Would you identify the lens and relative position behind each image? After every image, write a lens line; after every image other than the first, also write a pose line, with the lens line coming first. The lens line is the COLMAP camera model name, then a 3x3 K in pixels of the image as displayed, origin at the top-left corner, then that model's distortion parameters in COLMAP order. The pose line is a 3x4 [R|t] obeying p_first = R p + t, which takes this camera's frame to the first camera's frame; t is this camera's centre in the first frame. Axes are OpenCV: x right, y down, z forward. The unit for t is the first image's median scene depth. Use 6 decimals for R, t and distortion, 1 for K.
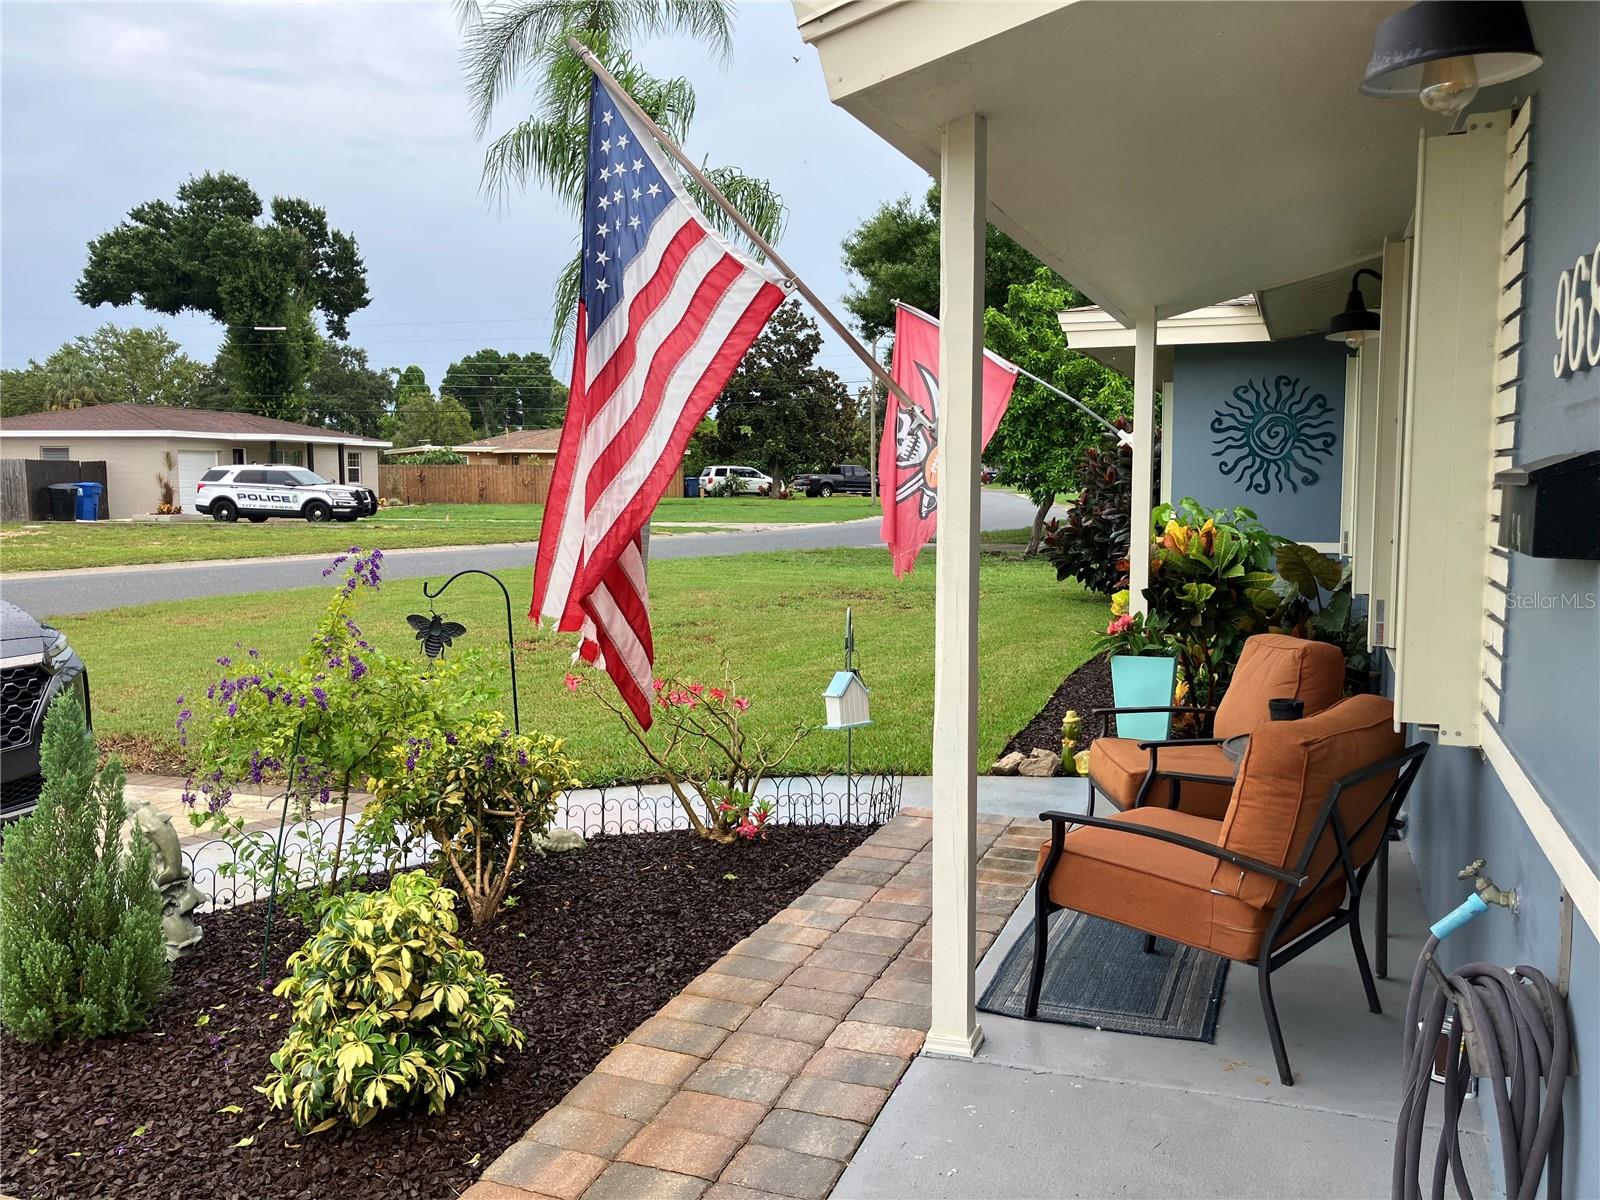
lens RADIAL K [[1305.1, 0, 800.0], [0, 1305.1, 600.0], [0, 0, 1]] dist [0.032273, -0.056510]
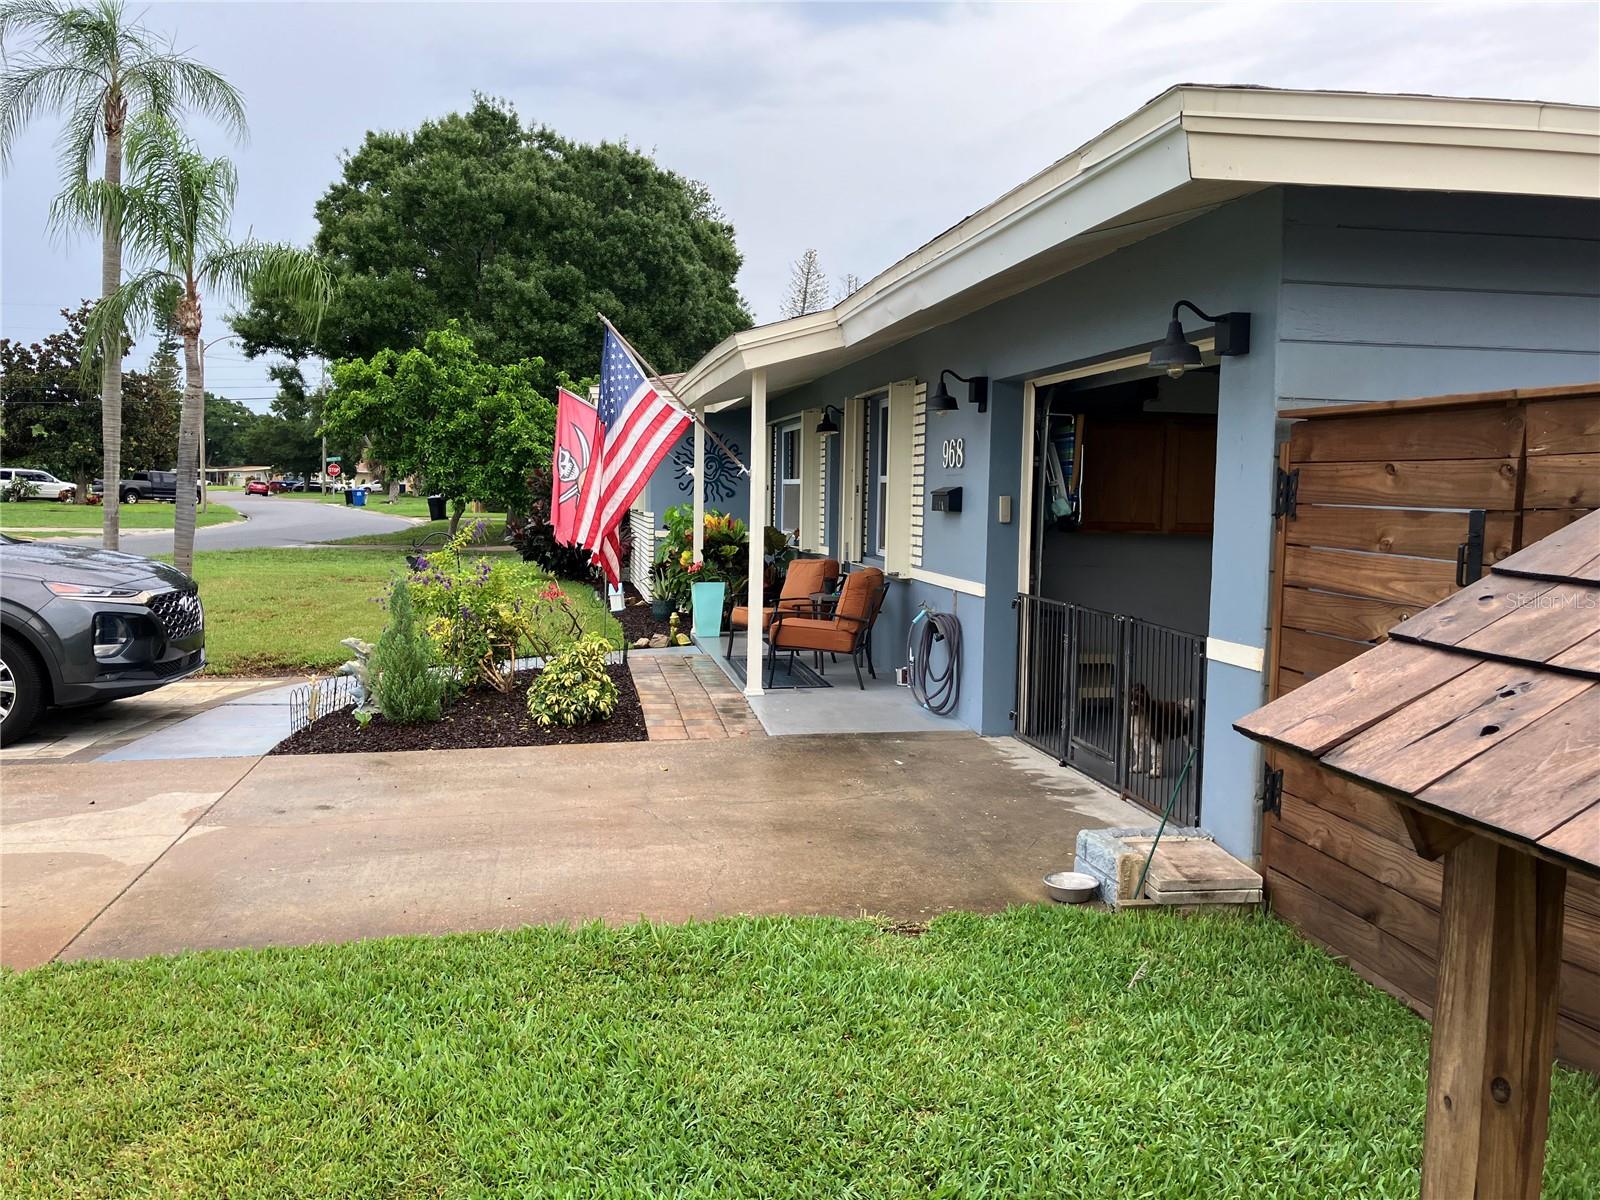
lens RADIAL K [[1319.9, 0, 788.2], [0, 1319.9, 584.2], [0, 0, 1]] dist [0.077751, -0.127313]
pose [[0.854047, -0.018547, 0.519865, -0.207346], [0.030506, 0.999430, -0.014461, 0.024344], [-0.519301, 0.028209, 0.854126, -0.233699]]
